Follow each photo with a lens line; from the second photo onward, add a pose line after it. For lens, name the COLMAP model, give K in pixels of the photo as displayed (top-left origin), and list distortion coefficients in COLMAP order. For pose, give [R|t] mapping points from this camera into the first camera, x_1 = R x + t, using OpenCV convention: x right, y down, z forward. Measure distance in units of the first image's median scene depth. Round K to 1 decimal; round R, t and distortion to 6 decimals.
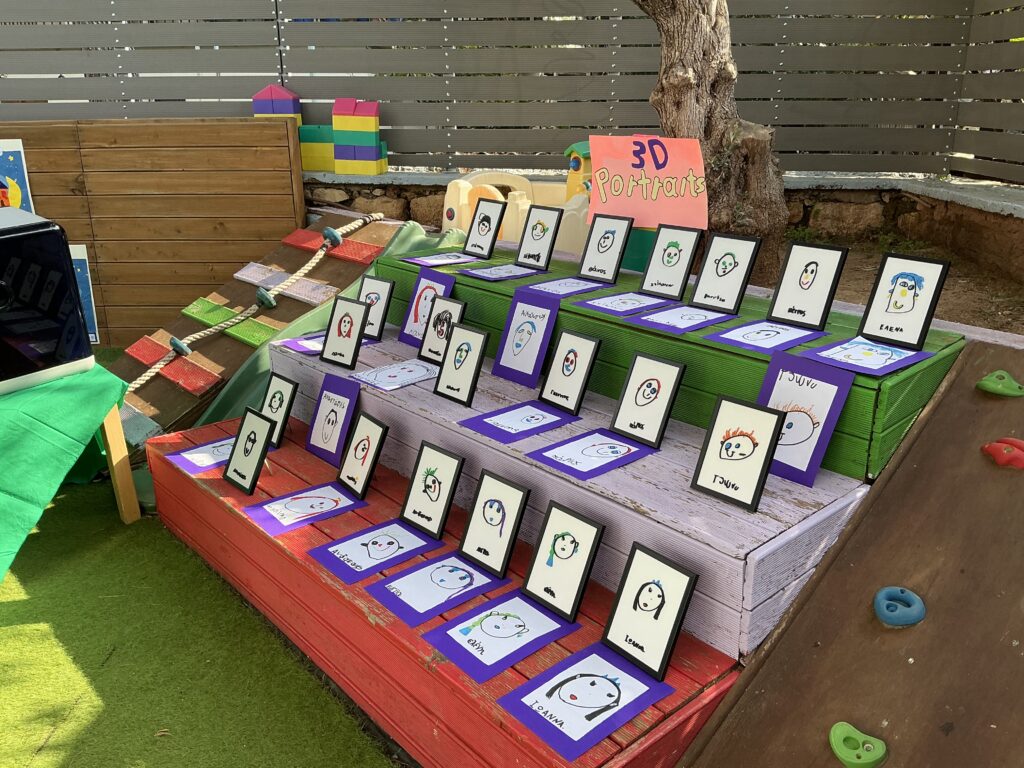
lens RADIAL K [[845.0, 0, 512.0], [0, 845.0, 384.0], [0, 0, 1]] dist [0.161043, -0.340904]
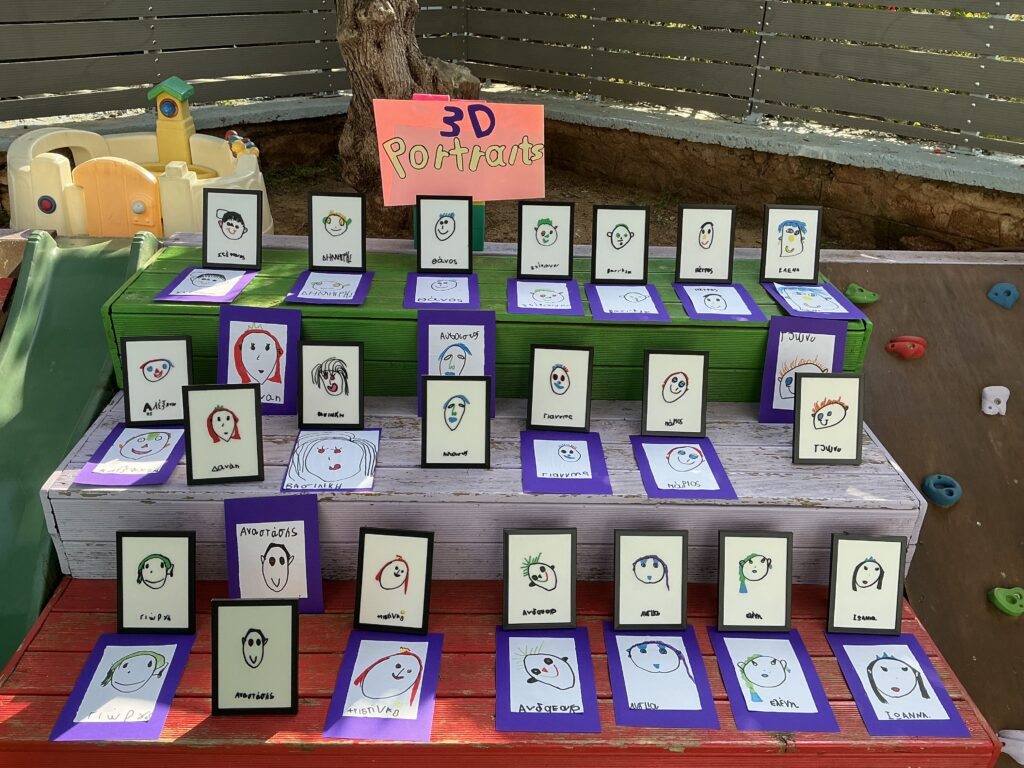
lens RADIAL K [[845.0, 0, 512.0], [0, 845.0, 384.0], [0, 0, 1]] dist [0.161043, -0.340904]
pose [[0.650225, -0.324489, 0.686961, -0.614178], [0.214987, 0.945831, 0.243278, -0.262680], [-0.728690, -0.010498, 0.684764, 0.433435]]
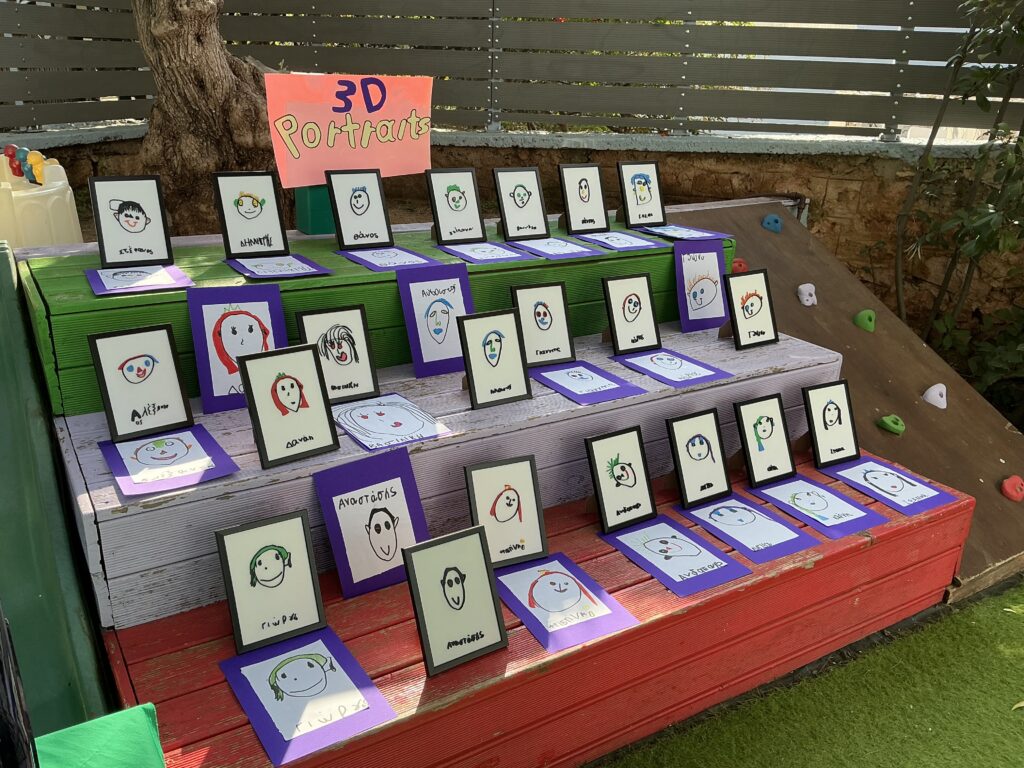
lens RADIAL K [[845.0, 0, 512.0], [0, 845.0, 384.0], [0, 0, 1]] dist [0.161043, -0.340904]
pose [[0.178020, -0.337431, 0.924364, -0.879165], [0.287893, 0.916127, 0.278980, -0.240146], [-0.940971, 0.216453, 0.260233, 0.834607]]
